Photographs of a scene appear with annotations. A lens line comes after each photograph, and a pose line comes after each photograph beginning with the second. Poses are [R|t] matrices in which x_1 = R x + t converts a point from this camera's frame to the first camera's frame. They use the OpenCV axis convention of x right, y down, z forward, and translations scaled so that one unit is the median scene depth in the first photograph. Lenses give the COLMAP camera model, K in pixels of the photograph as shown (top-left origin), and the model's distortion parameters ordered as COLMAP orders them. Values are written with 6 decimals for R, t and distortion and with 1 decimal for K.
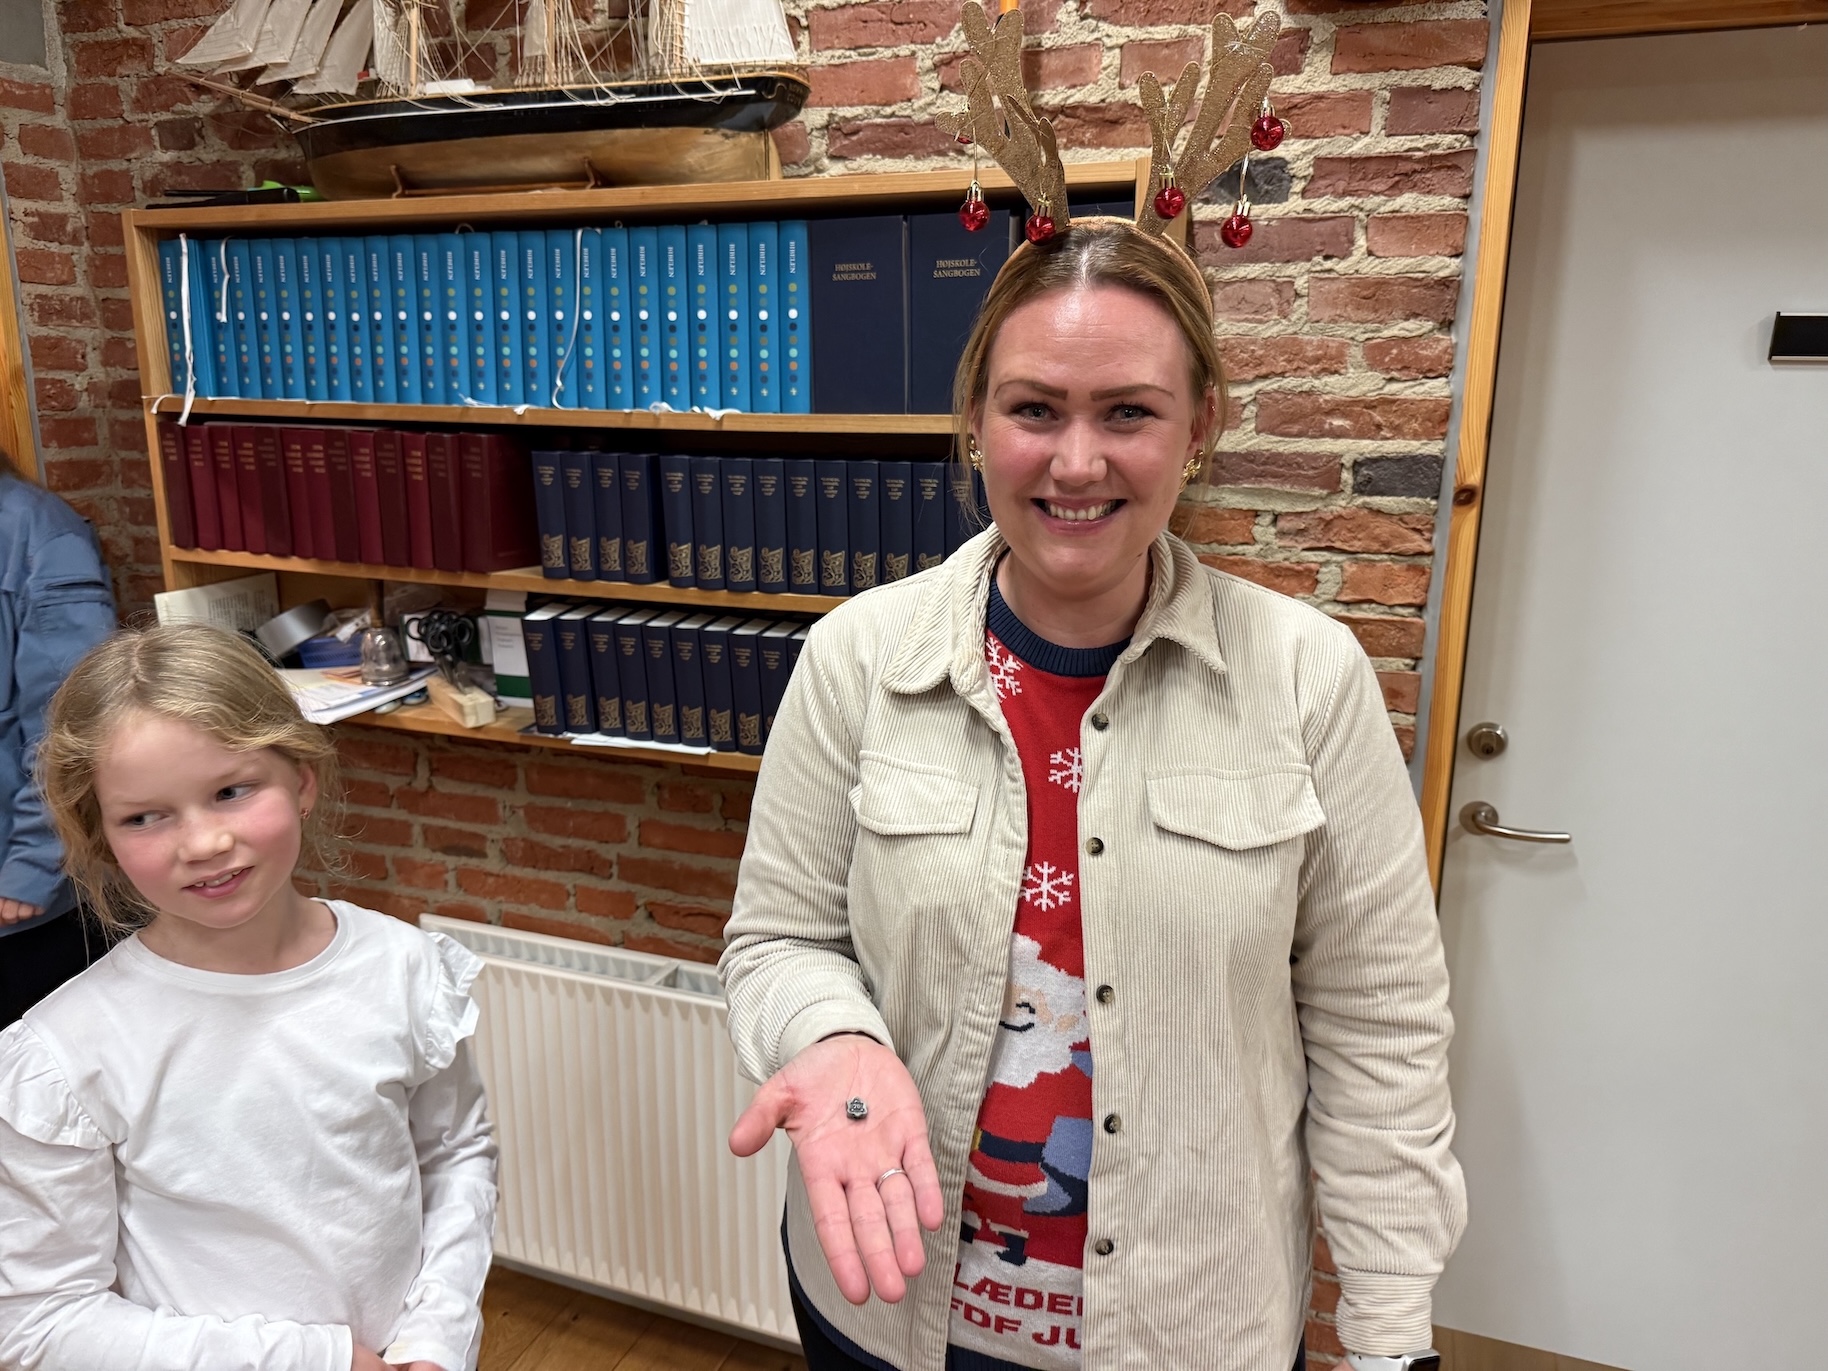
lens RADIAL K [[1270.3, 0, 914.0], [0, 1270.3, 685.5], [0, 0, 1]] dist [-0.006478, -0.004817]
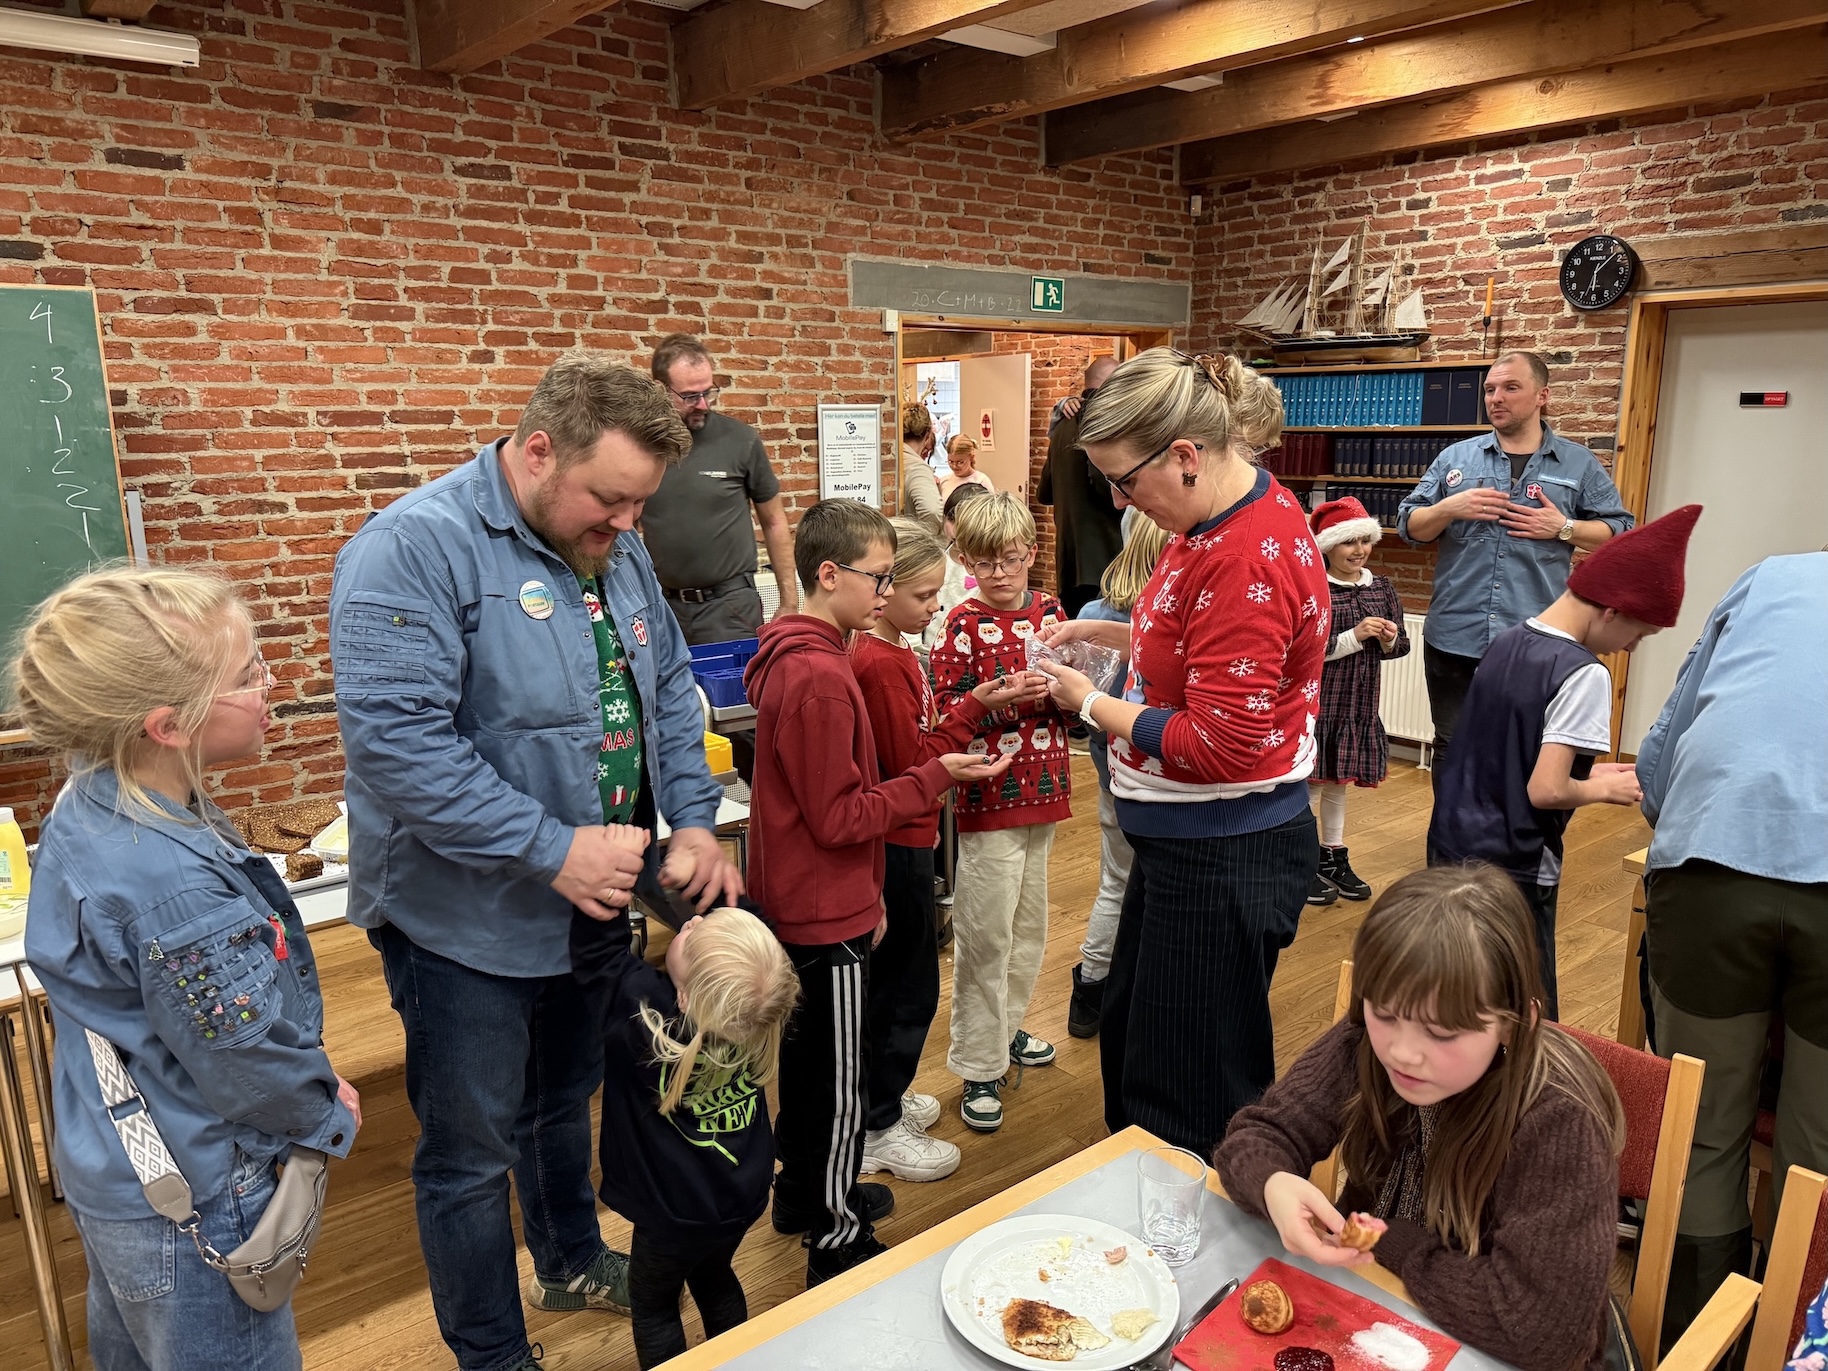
lens RADIAL K [[1296.8, 0, 916.2], [0, 1296.8, 709.2], [0, 0, 1]] dist [0.018904, -0.018817]
pose [[0.864864, 0.098215, -0.492306, 0.563742], [-0.105743, 0.994314, 0.012600, 0.668831], [0.490744, 0.041161, 0.870331, -2.800345]]
